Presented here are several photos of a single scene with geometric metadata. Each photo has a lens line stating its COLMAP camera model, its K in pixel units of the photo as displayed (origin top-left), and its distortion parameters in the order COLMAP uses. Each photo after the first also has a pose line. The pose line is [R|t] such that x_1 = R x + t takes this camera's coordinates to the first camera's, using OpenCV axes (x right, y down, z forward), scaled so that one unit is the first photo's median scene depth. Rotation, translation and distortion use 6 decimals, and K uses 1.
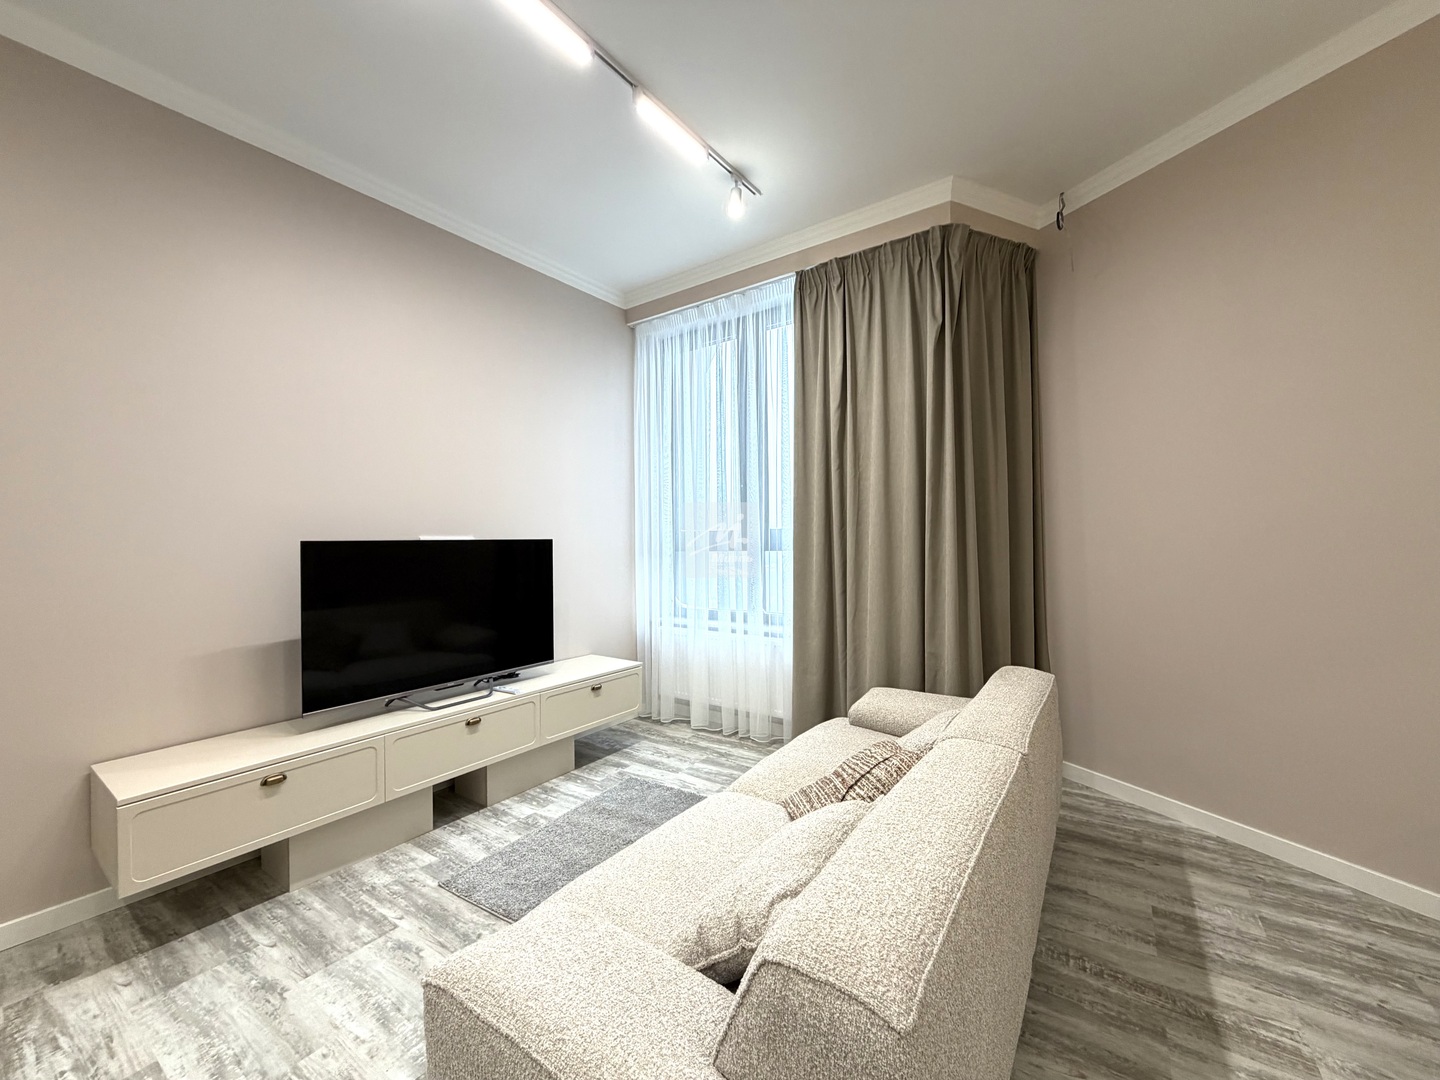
lens RADIAL K [[572.9, 0, 717.8], [0, 572.9, 539.2], [0, 0, 1]] dist [0.000390, -0.000097]
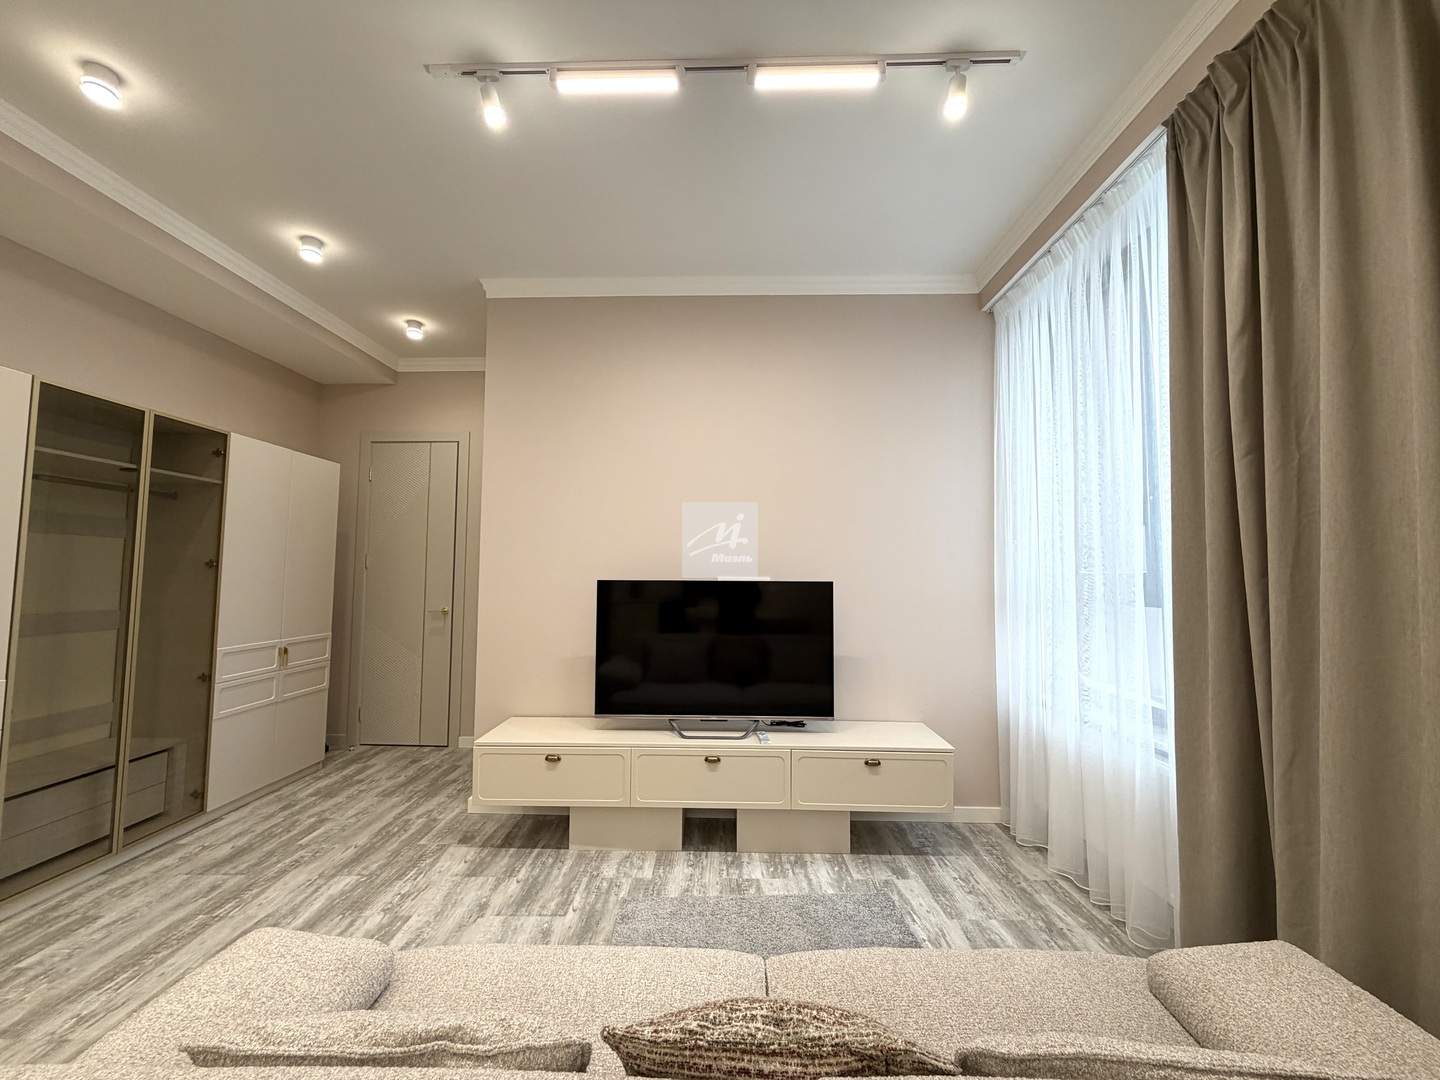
lens RADIAL K [[572.9, 0, 717.8], [0, 572.9, 539.2], [0, 0, 1]] dist [0.000390, -0.000097]
pose [[0.561132, -0.036050, -0.826941, 0.440786], [-0.011494, 0.998615, -0.051333, -0.022168], [0.827647, 0.038309, 0.559940, 0.420302]]
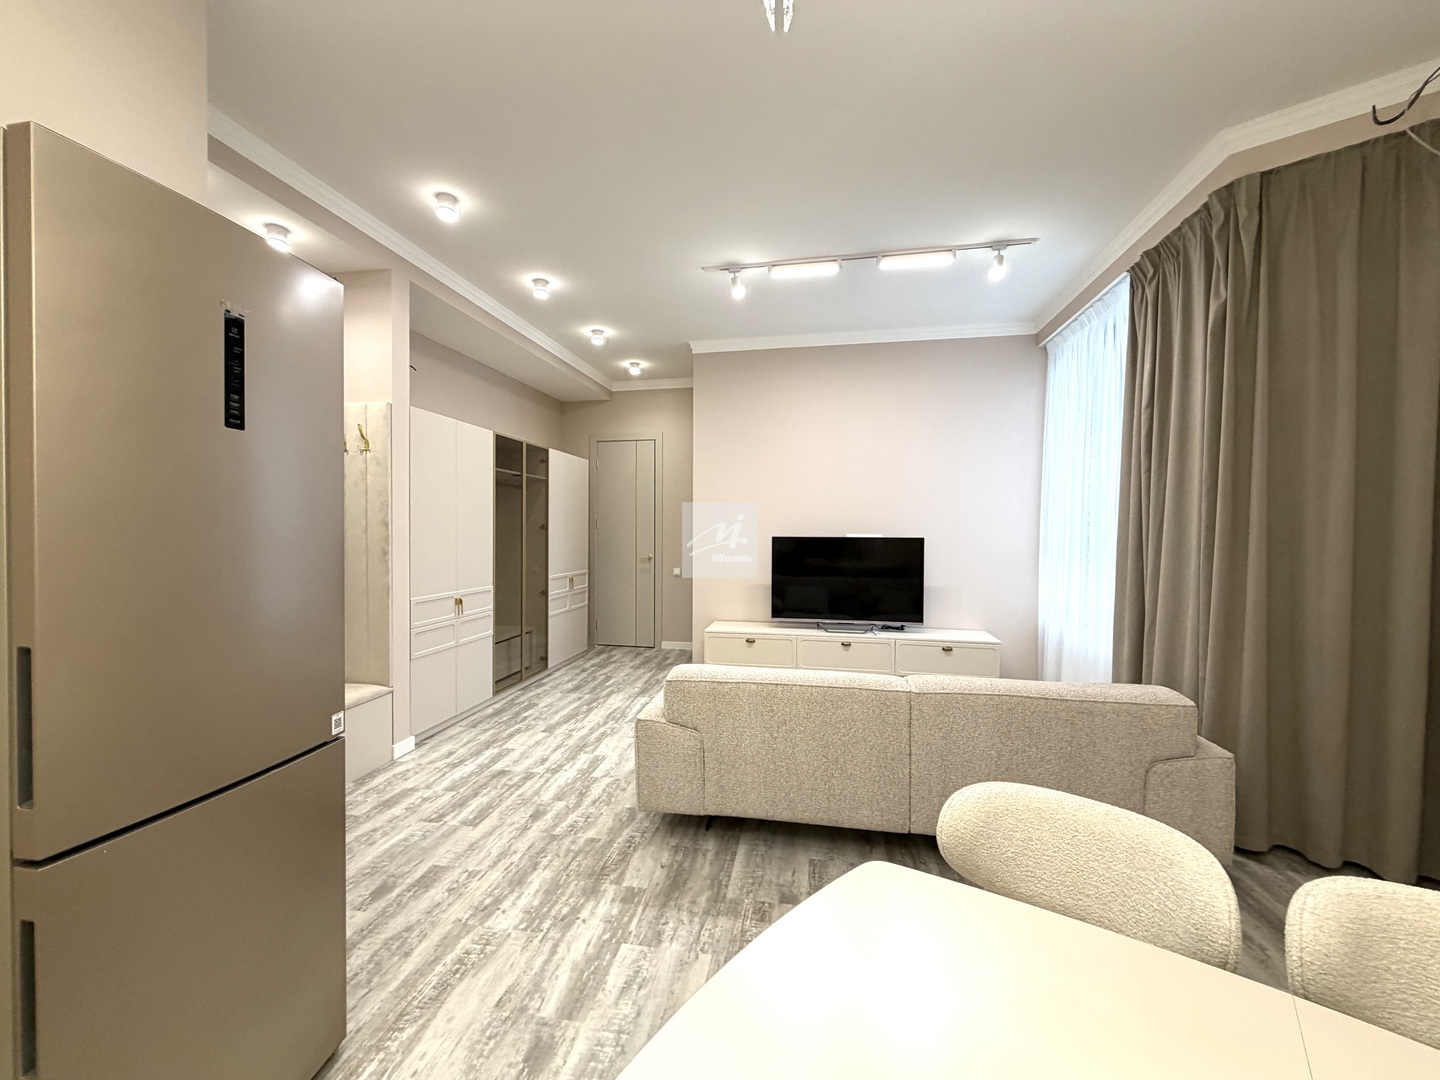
lens RADIAL K [[575.9, 0, 720.0], [0, 575.9, 540.0], [0, 0, 1]] dist [0.000107, -0.000082]
pose [[0.420595, 0.031349, -0.906707, 0.963547], [-0.008788, 0.999497, 0.030480, -0.040580], [0.907206, -0.004852, 0.420659, -0.061316]]
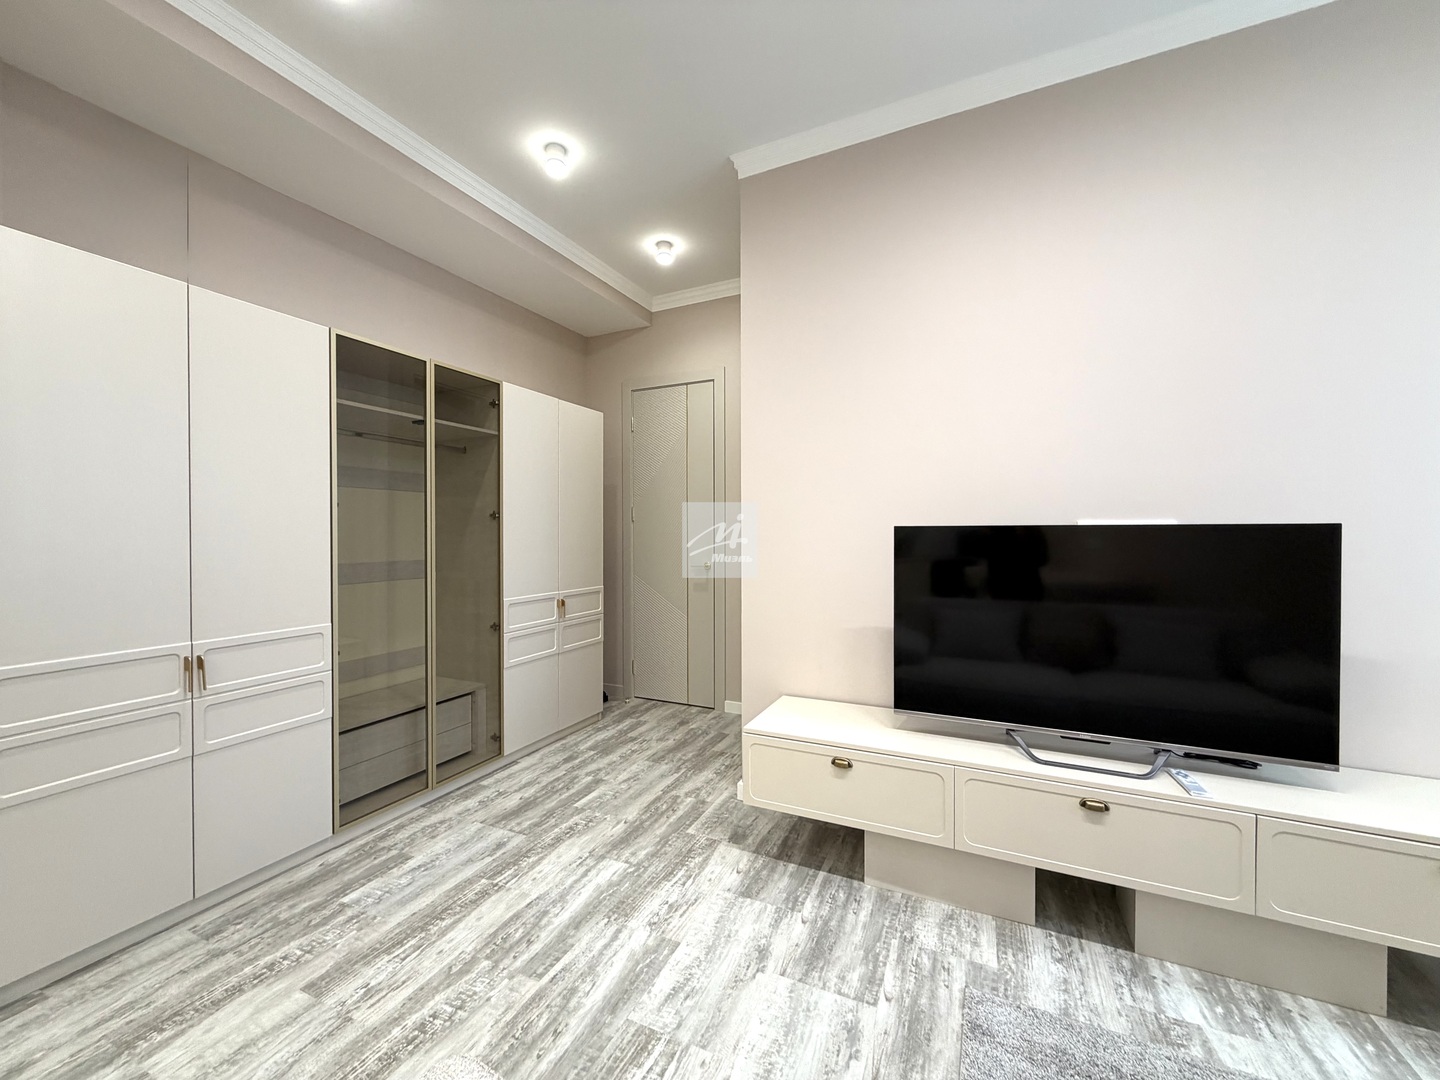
lens RADIAL K [[572.9, 0, 717.8], [0, 572.9, 539.2], [0, 0, 1]] dist [0.000390, -0.000097]
pose [[0.170116, 0.023574, -0.985142, 0.132315], [0.001832, 0.999705, 0.024239, 0.000844], [0.985422, -0.005928, 0.170022, 0.473121]]
